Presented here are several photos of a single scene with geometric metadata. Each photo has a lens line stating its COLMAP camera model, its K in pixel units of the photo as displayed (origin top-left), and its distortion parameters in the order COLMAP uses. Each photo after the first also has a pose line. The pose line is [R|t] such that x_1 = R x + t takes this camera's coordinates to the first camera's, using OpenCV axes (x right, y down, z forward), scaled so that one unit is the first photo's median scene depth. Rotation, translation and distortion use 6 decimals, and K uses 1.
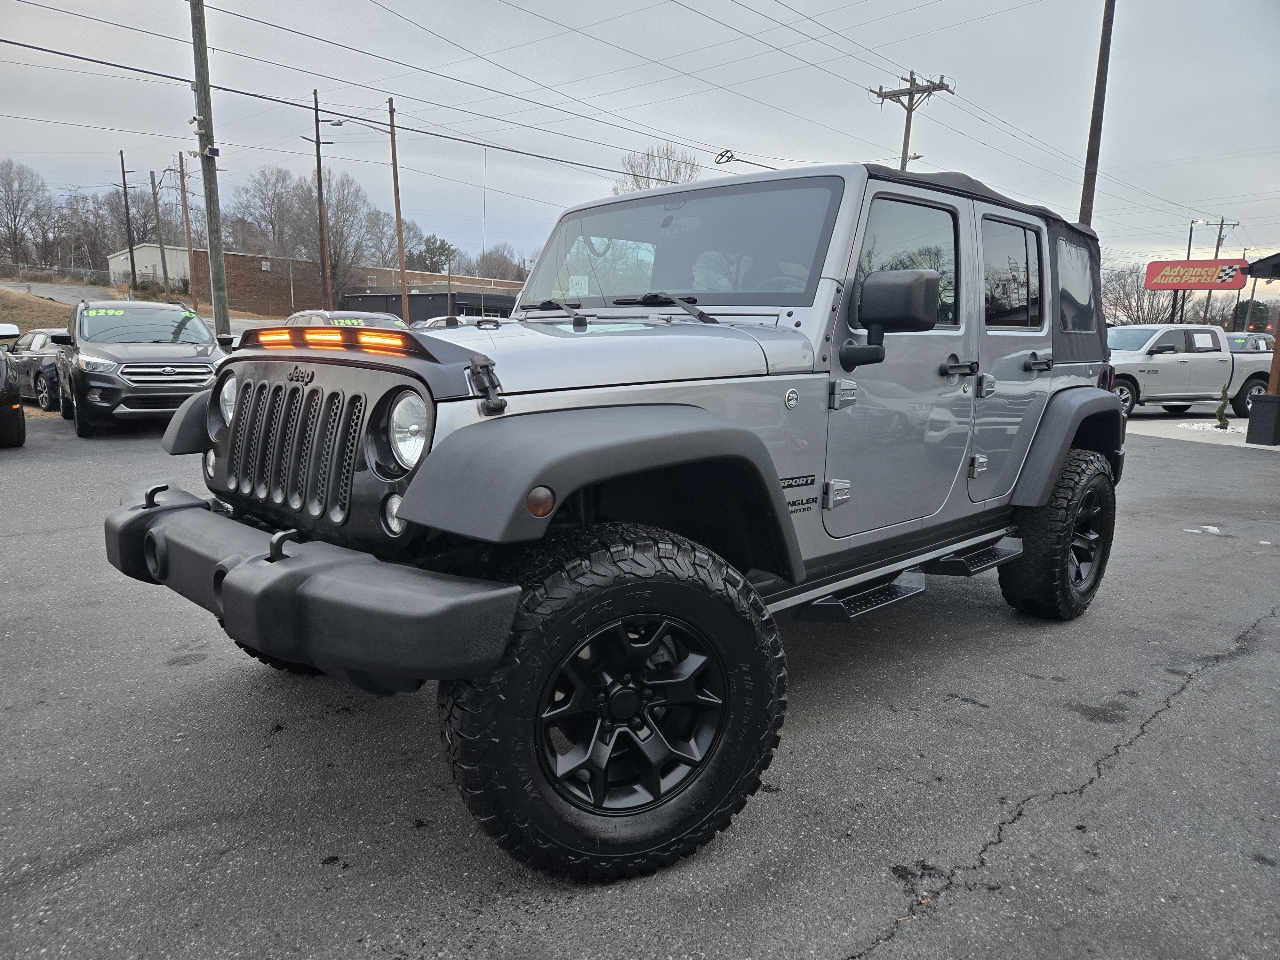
lens RADIAL K [[874.3, 0, 629.8], [0, 874.3, 496.5], [0, 0, 1]] dist [0.088272, -0.080246]
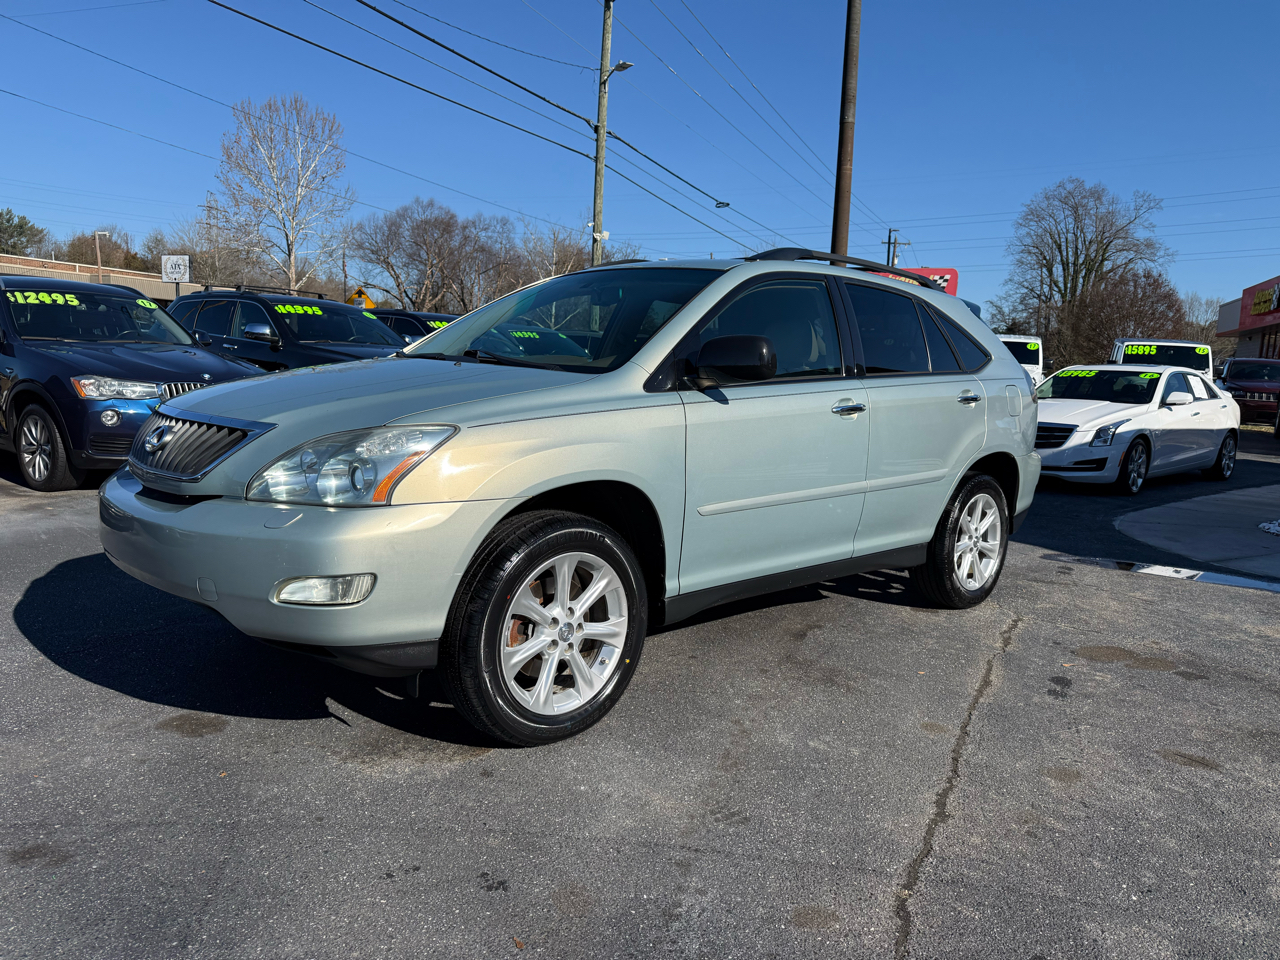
lens RADIAL K [[922.6, 0, 637.0], [0, 922.6, 484.9], [0, 0, 1]] dist [0.035210, -0.031488]
pose [[0.940283, -0.032241, 0.338862, 0.056817], [0.043614, 0.998710, -0.026001, -0.035547], [-0.337587, 0.039227, 0.940477, 0.228979]]
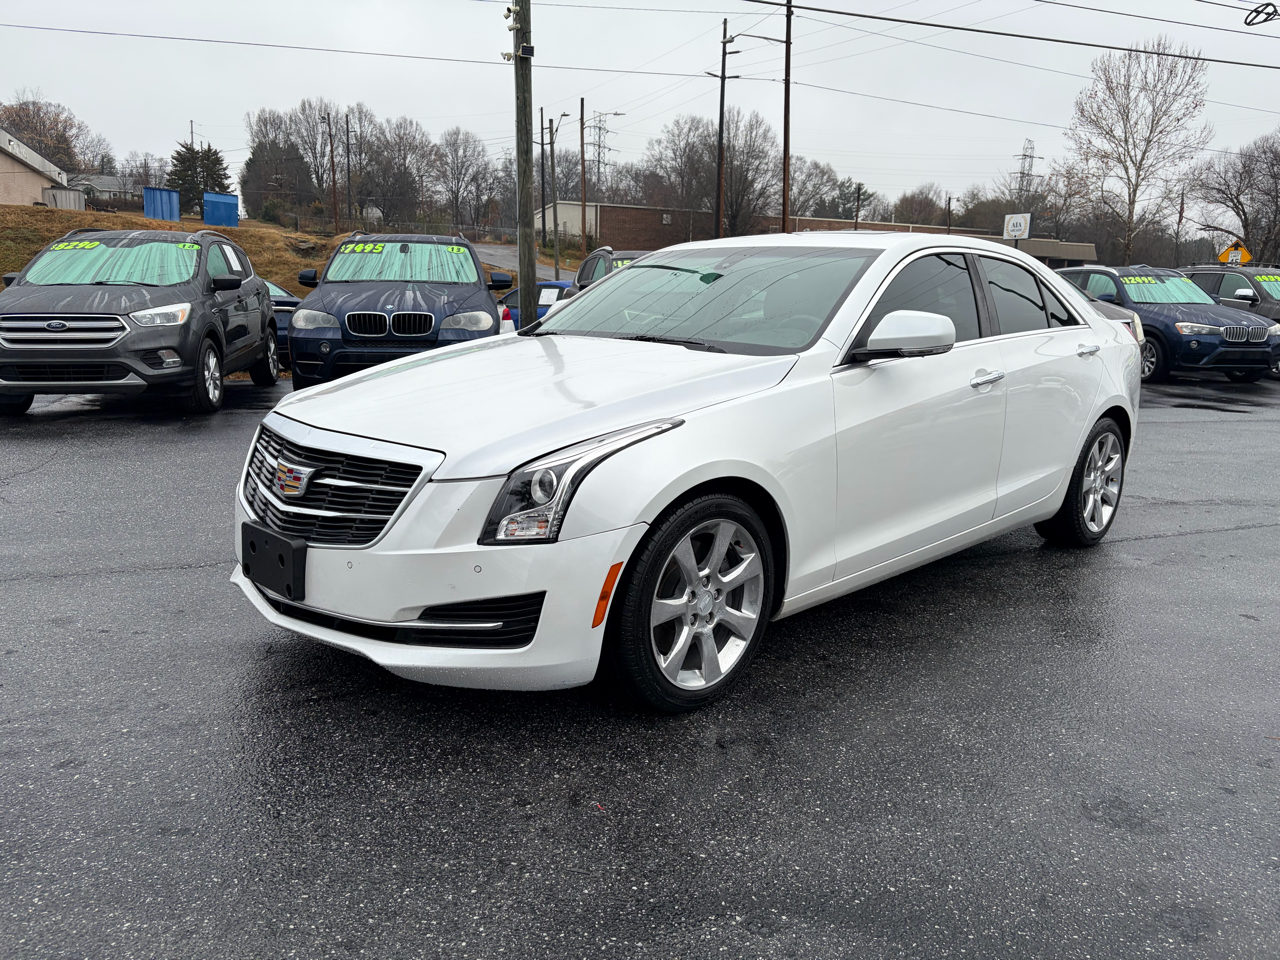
lens RADIAL K [[983.8, 0, 648.1], [0, 983.8, 486.4], [0, 0, 1]] dist [0.040650, -0.020018]
pose [[0.918514, 0.077257, -0.387766, 0.001221], [-0.072282, 0.997007, 0.027425, -0.008511], [0.388724, 0.002838, 0.921350, 0.062782]]
